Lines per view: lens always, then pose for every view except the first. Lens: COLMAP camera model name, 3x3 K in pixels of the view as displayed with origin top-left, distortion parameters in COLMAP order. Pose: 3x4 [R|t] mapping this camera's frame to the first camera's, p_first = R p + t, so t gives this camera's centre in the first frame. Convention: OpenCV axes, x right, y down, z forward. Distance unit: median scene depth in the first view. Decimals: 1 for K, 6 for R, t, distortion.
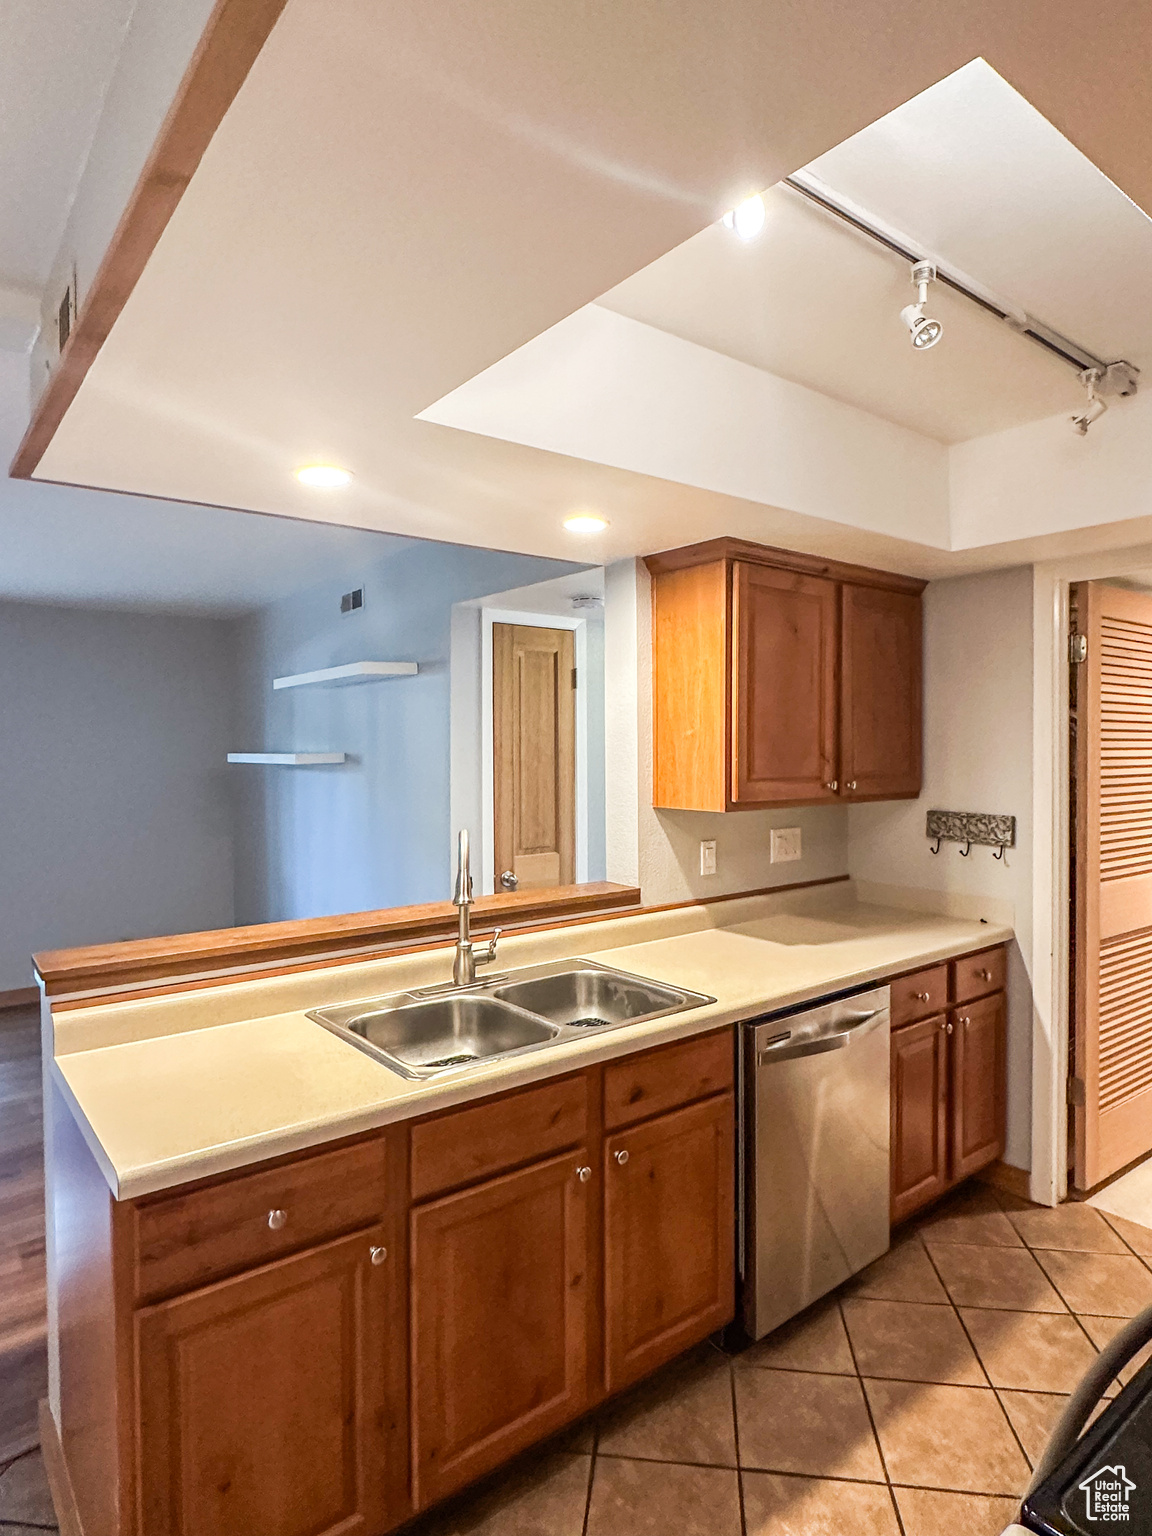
lens RADIAL K [[865.1, 0, 568.9], [0, 865.1, 767.5], [0, 0, 1]] dist [-0.003439, 0.000187]
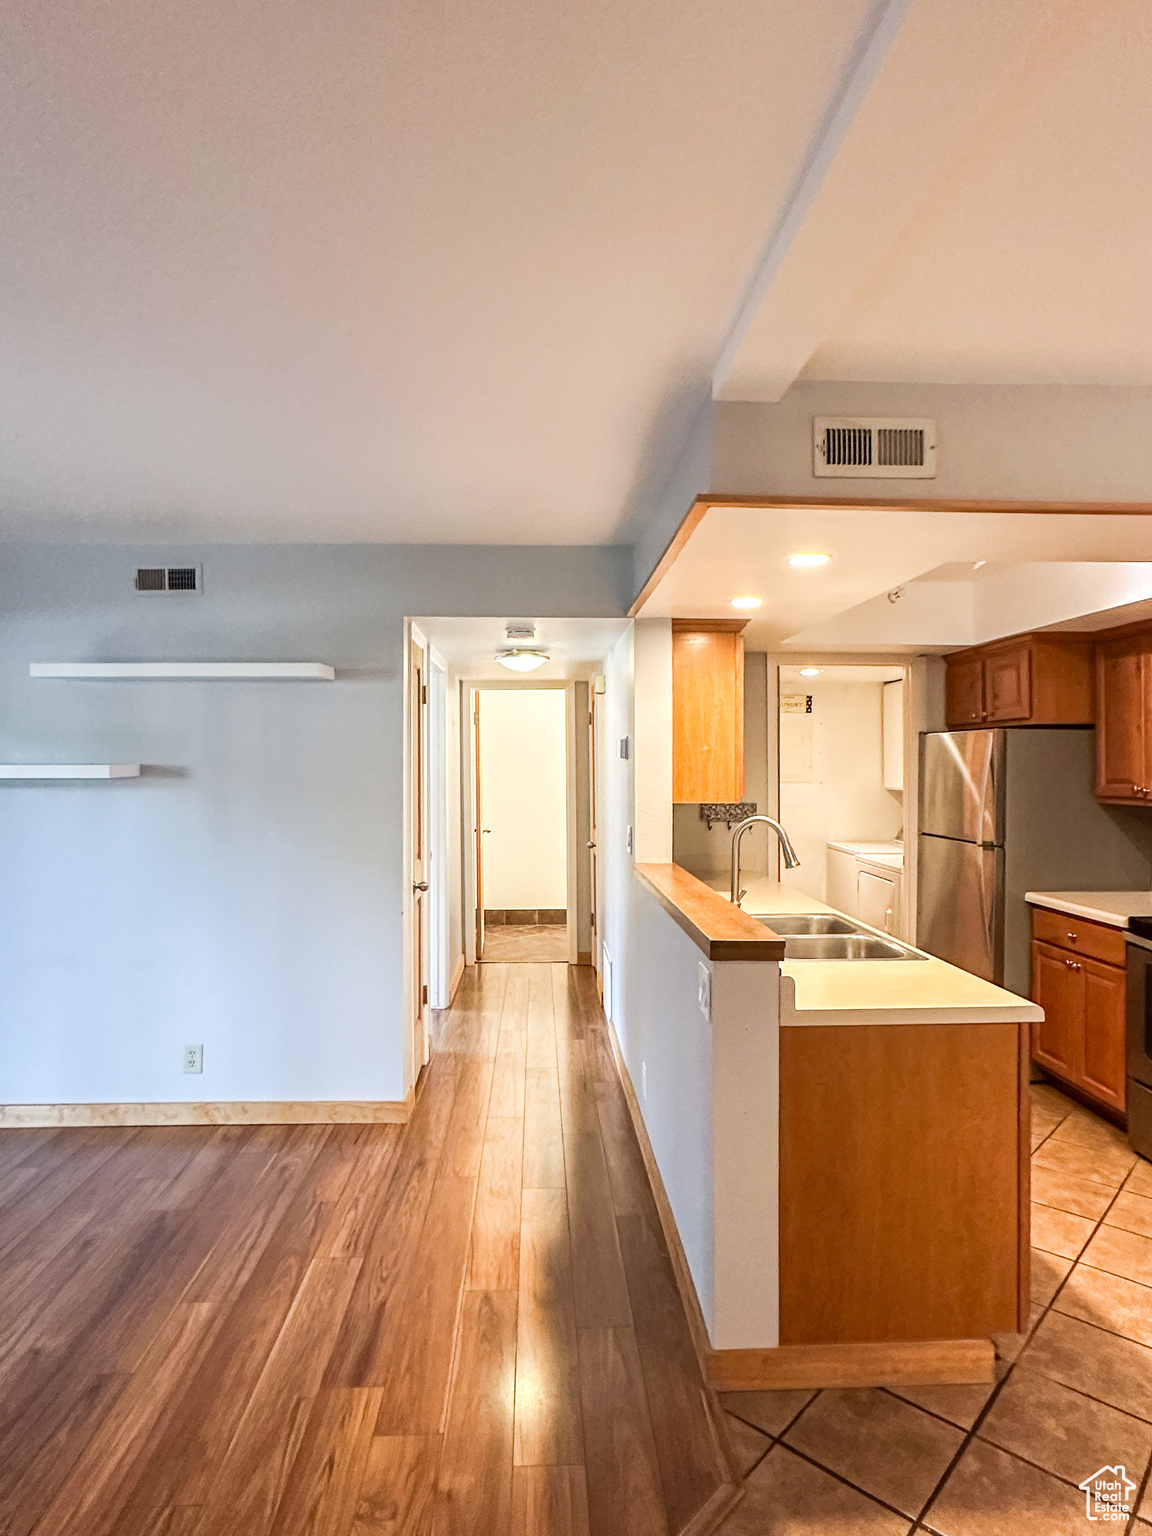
lens RADIAL K [[865.1, 0, 568.9], [0, 865.1, 767.5], [0, 0, 1]] dist [-0.003439, 0.000187]
pose [[0.581763, 0.002702, 0.813354, -0.996330], [0.016200, 0.999758, -0.014908, 0.006507], [-0.813197, 0.021849, 0.581579, 0.317647]]
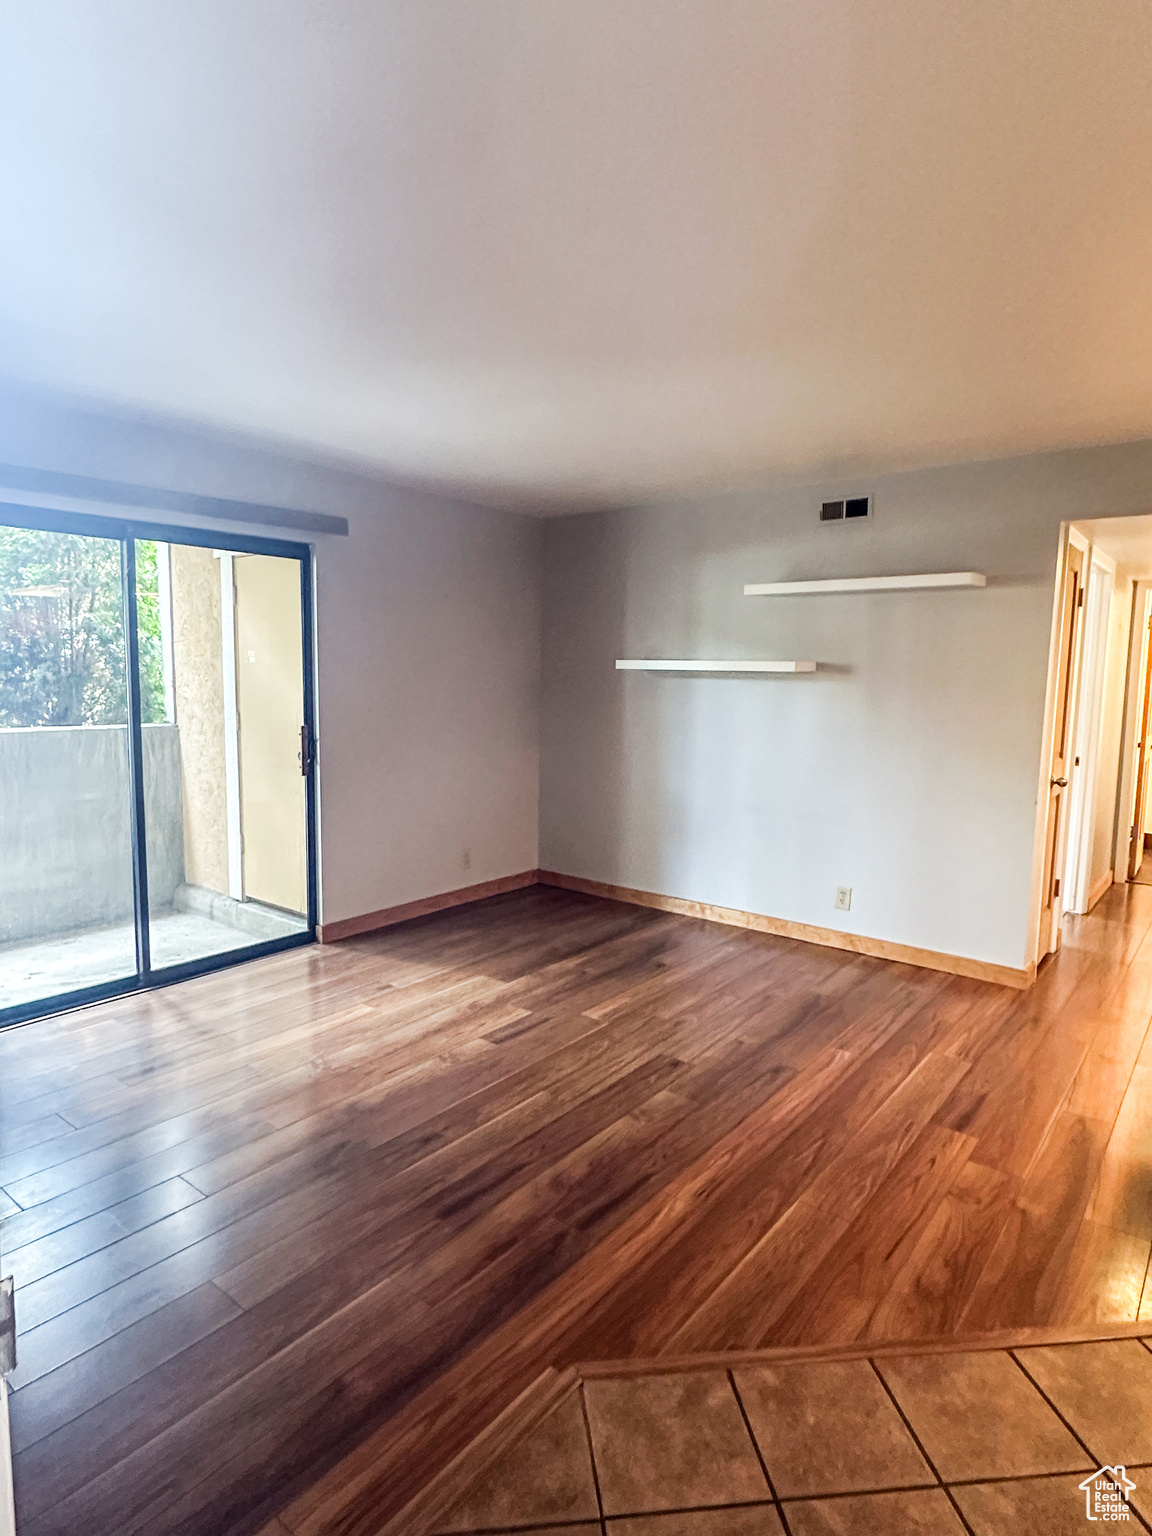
lens RADIAL K [[865.1, 0, 568.9], [0, 865.1, 767.5], [0, 0, 1]] dist [-0.003439, 0.000187]
pose [[0.972454, -0.000916, 0.233095, -1.143018], [-0.019723, 0.996083, 0.086201, 0.036706], [-0.232261, -0.088423, 0.968626, 0.114071]]
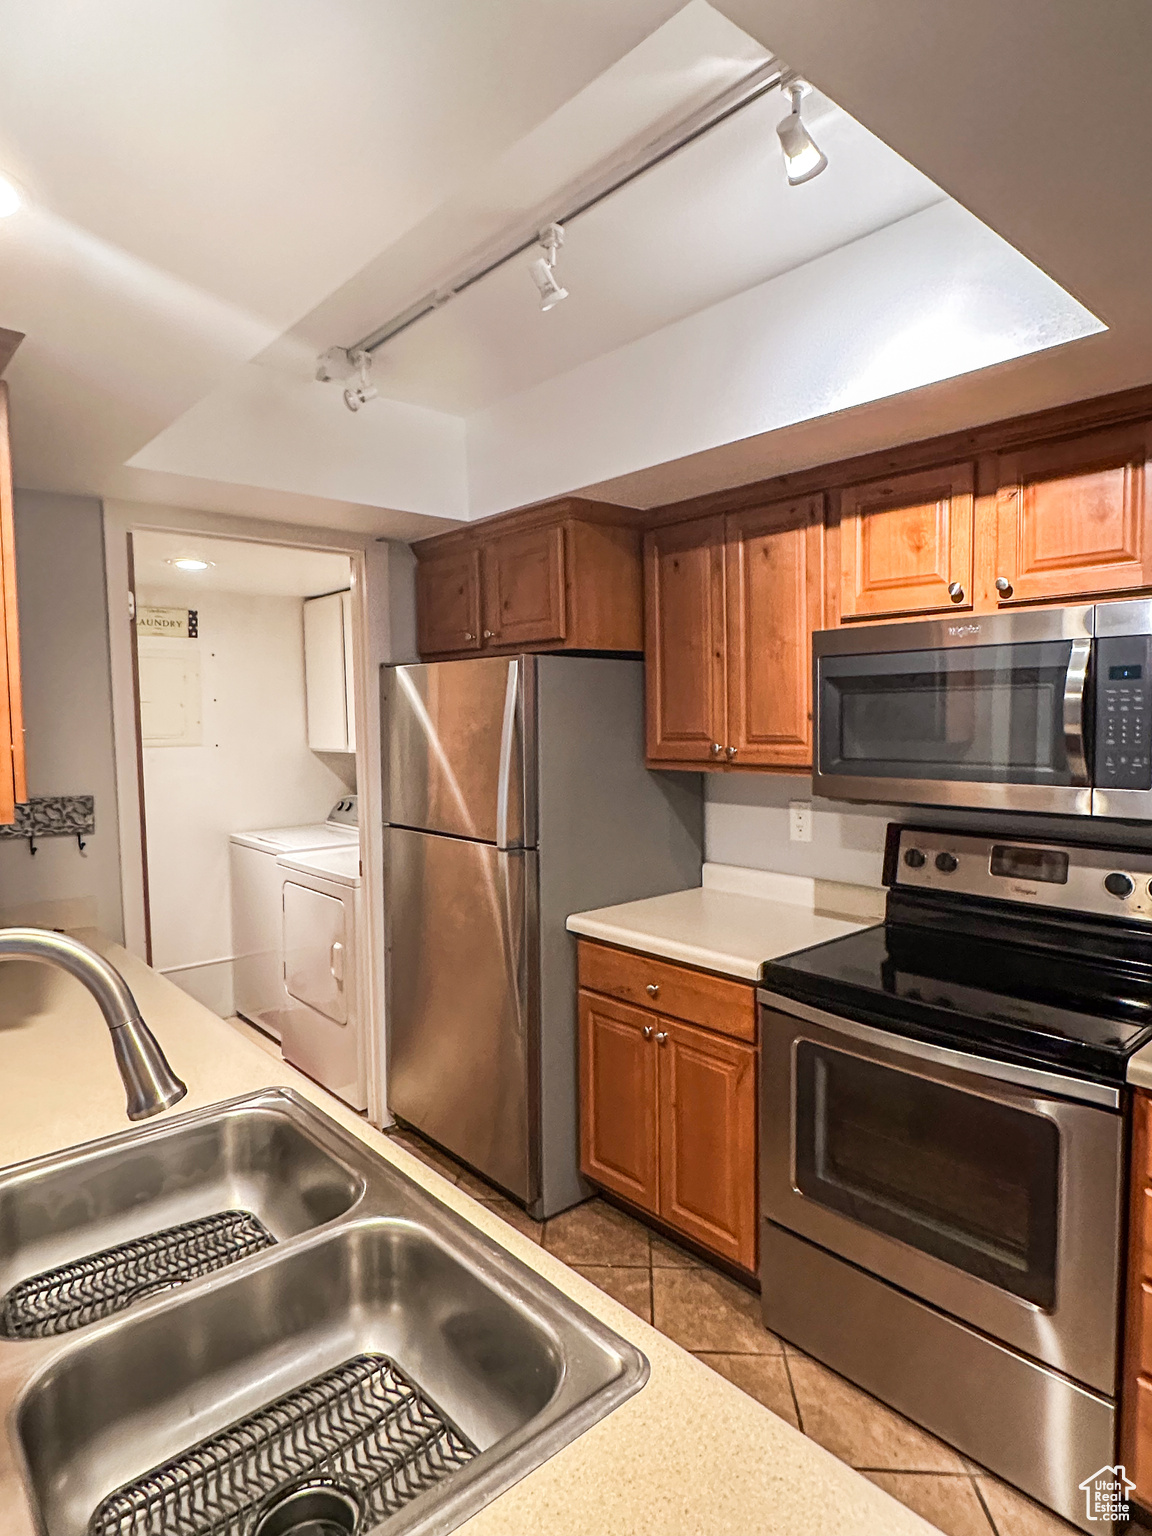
lens RADIAL K [[865.1, 0, 568.9], [0, 865.1, 767.5], [0, 0, 1]] dist [-0.003439, 0.000187]
pose [[-0.058607, -0.056737, 0.996668, -0.337739], [0.036432, 0.997597, 0.058932, -0.003467], [-0.997616, 0.039765, -0.056399, 0.561909]]
